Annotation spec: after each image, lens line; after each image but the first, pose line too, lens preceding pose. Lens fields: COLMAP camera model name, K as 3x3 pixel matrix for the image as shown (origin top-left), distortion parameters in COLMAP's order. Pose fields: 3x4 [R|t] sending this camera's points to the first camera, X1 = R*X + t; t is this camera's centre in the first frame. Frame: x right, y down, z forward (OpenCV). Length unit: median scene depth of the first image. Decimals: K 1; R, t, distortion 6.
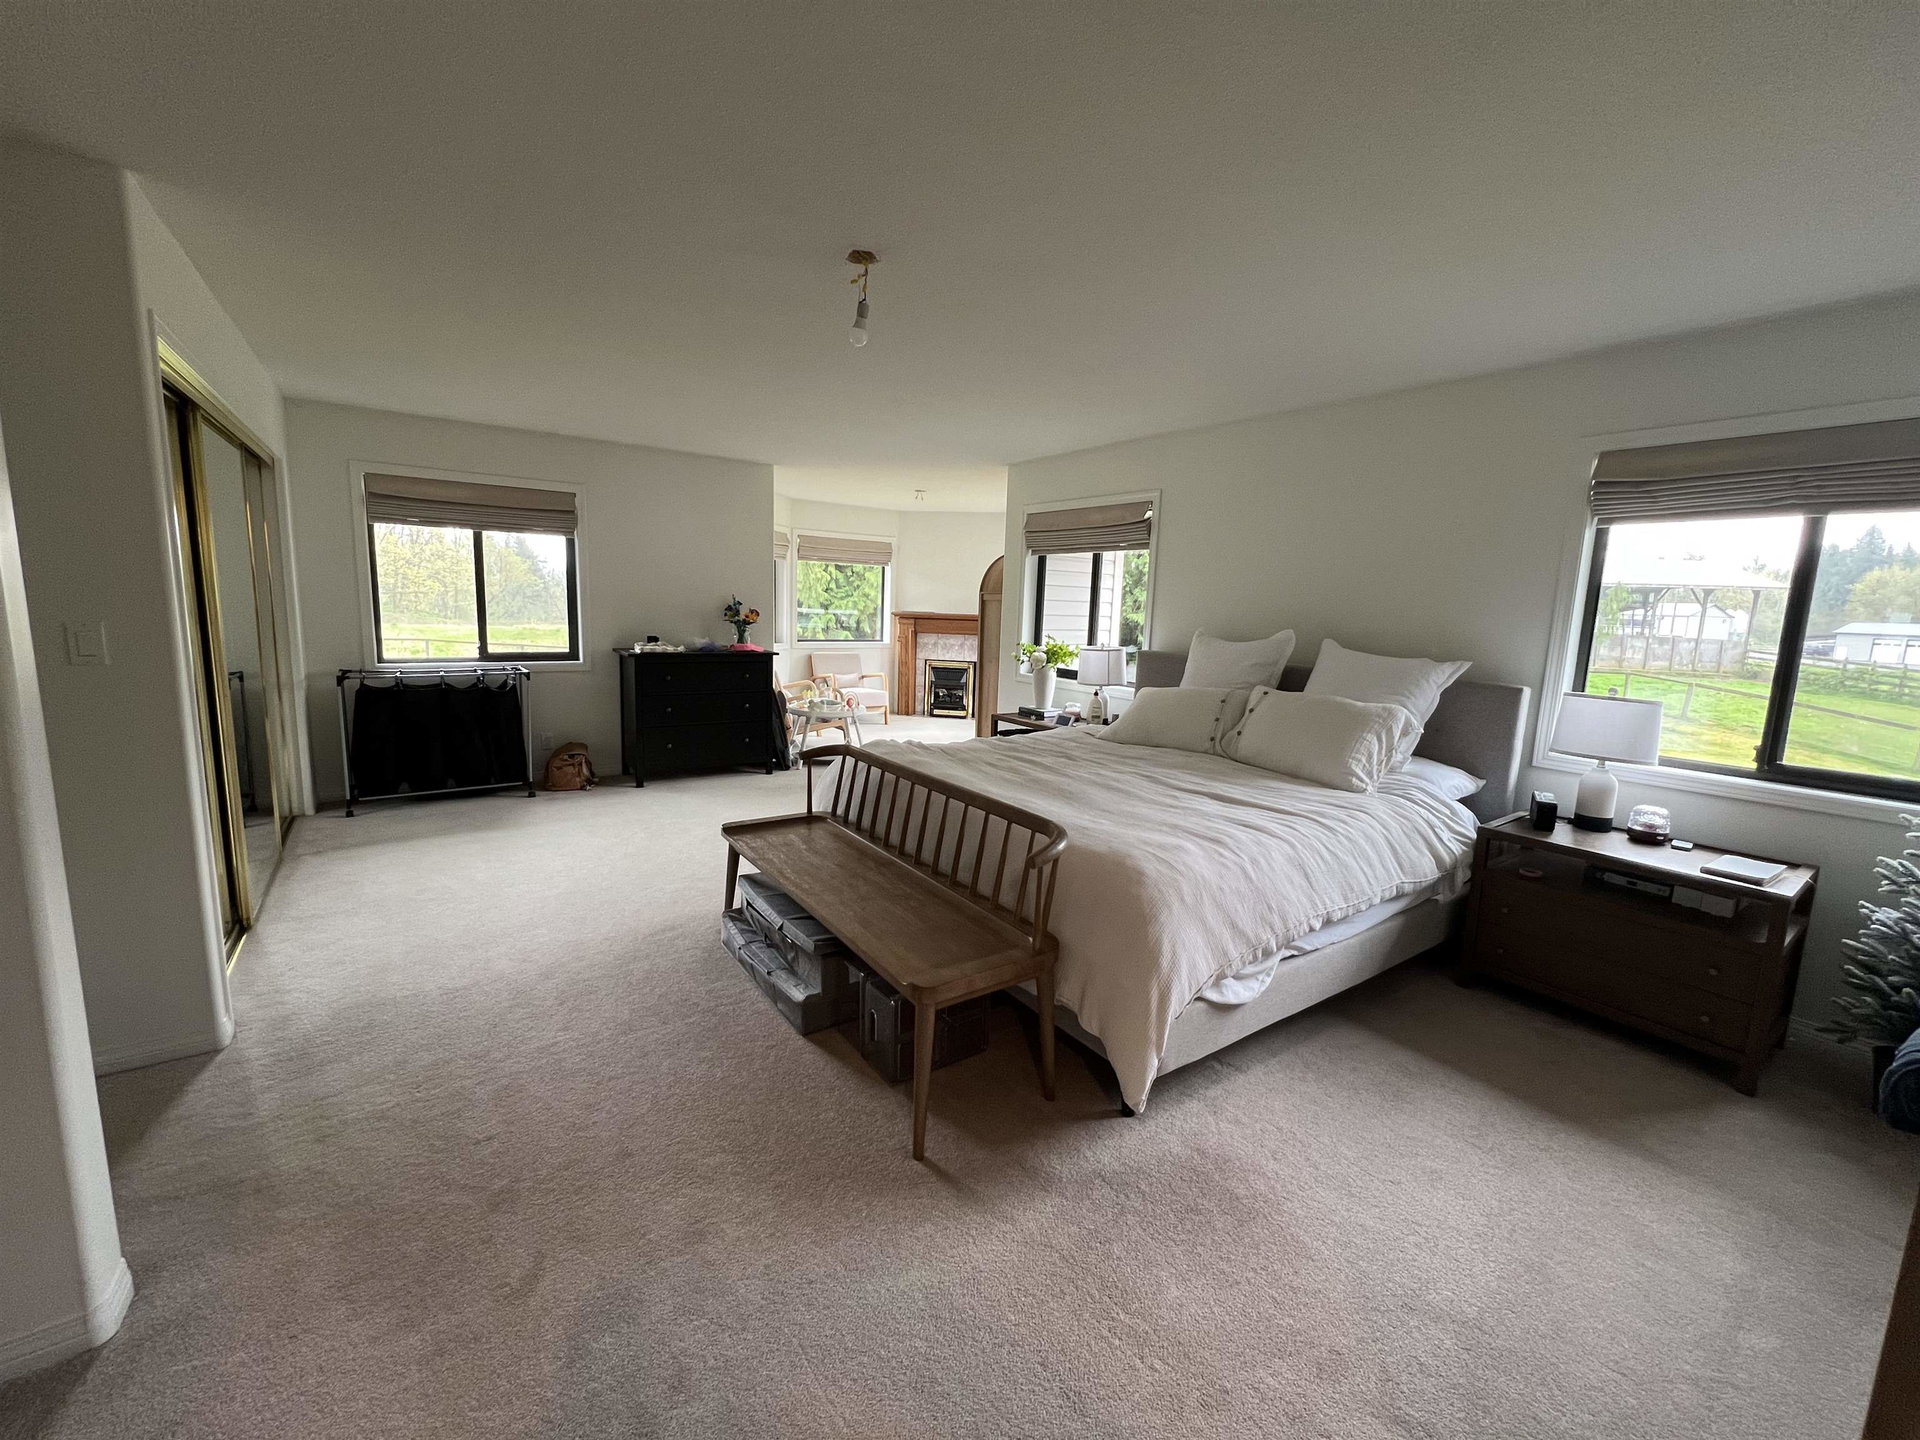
lens RADIAL K [[770.8, 0, 961.7], [0, 770.8, 717.9], [0, 0, 1]] dist [0.002873, 0.000115]
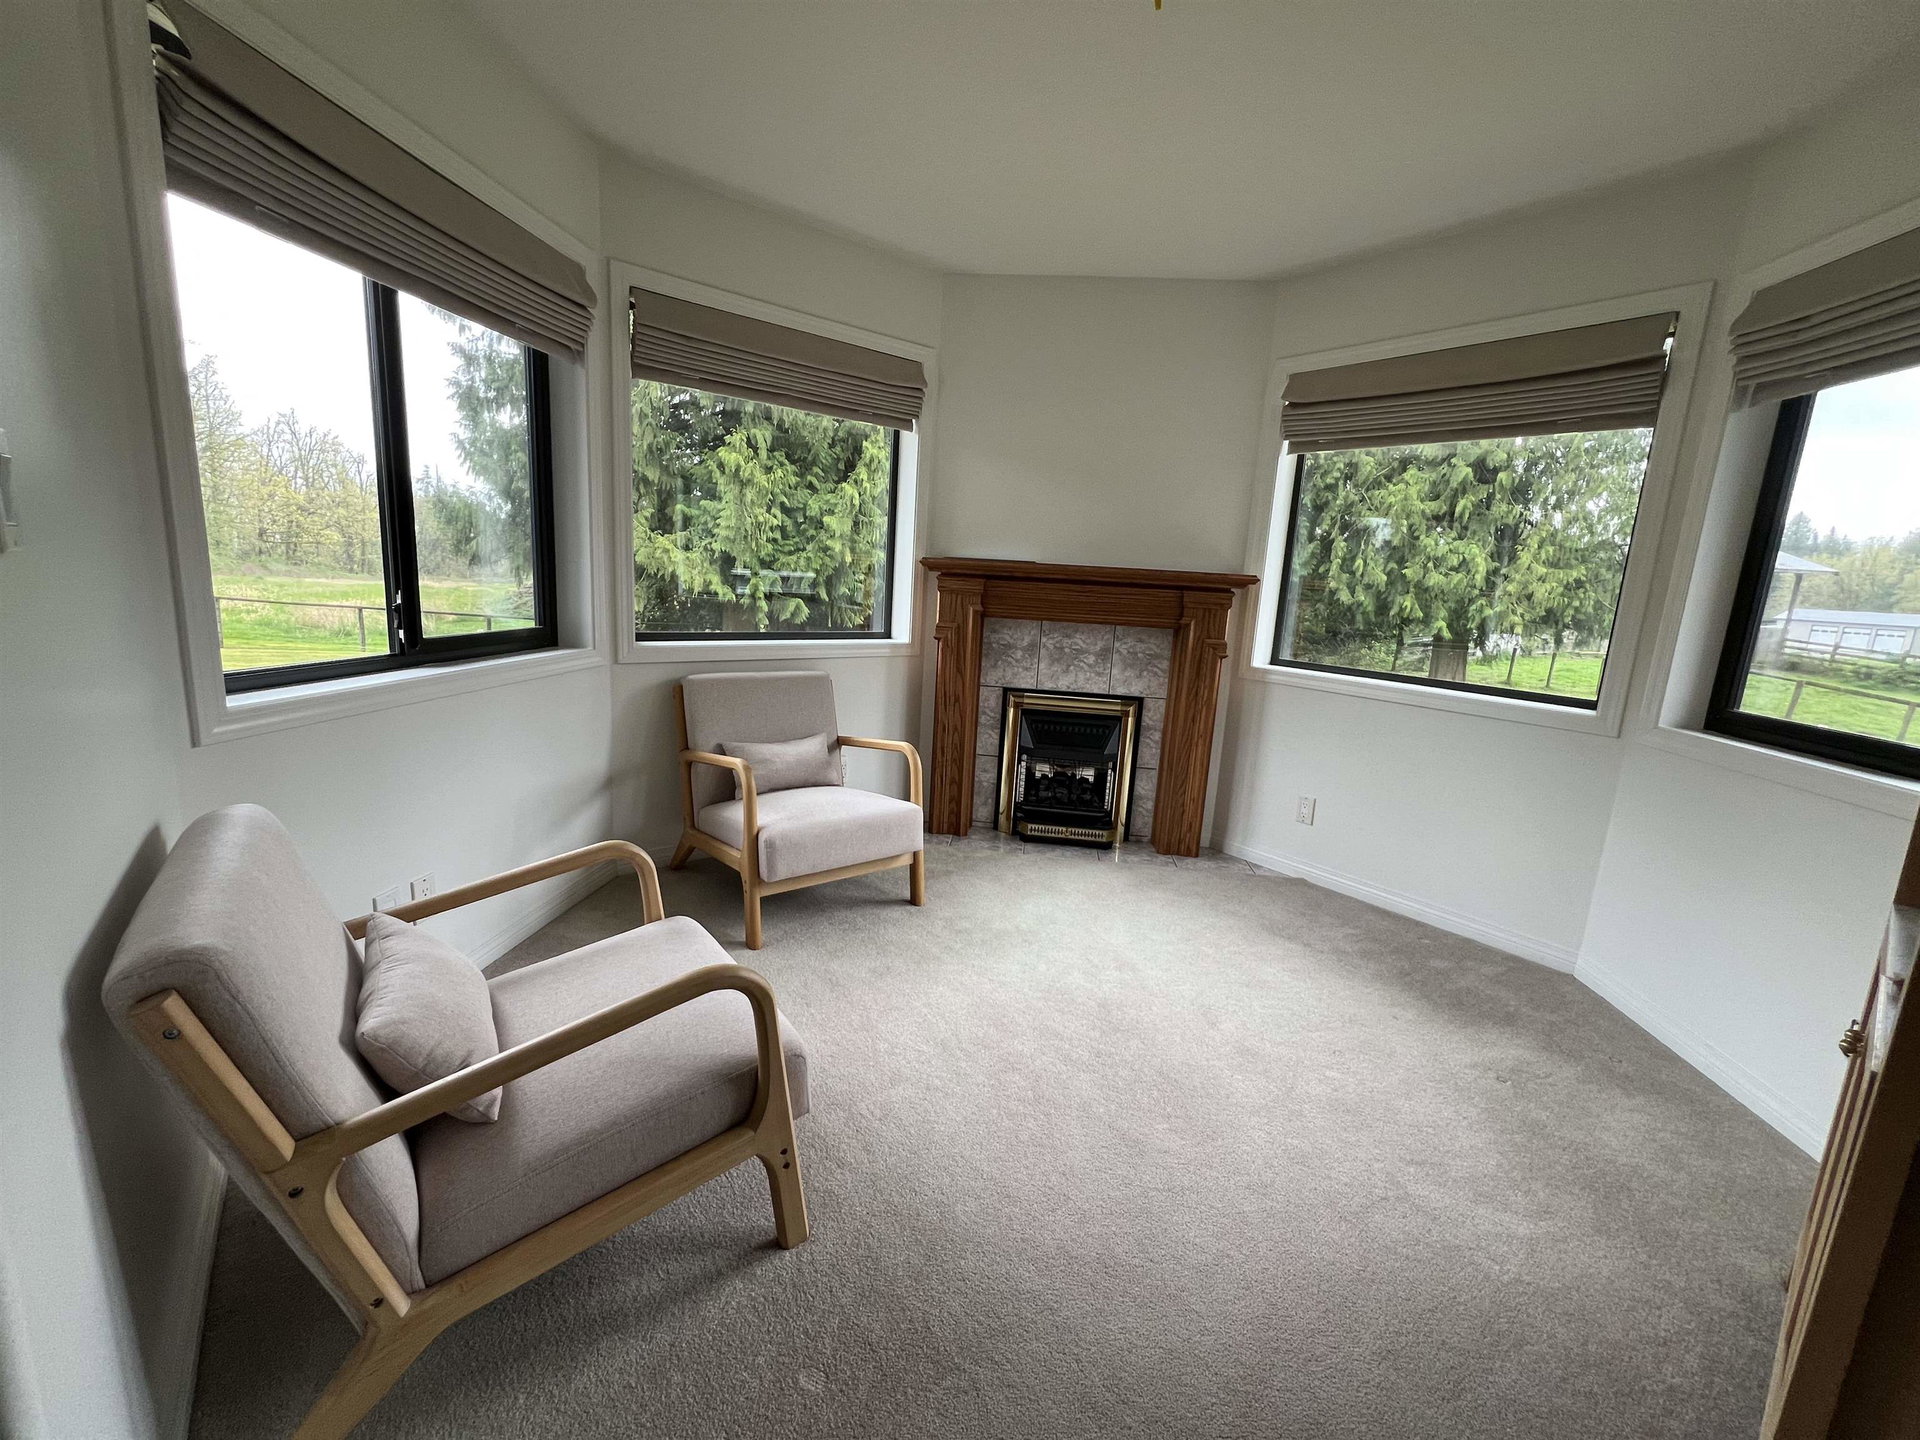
lens RADIAL K [[770.8, 0, 957.8], [0, 770.8, 720.8], [0, 0, 1]] dist [0.002873, 0.000115]
pose [[0.998254, 0.012138, 0.057803, -0.091394], [-0.014675, 0.998938, 0.043673, -0.075527], [-0.057211, -0.044445, 0.997372, 0.622173]]
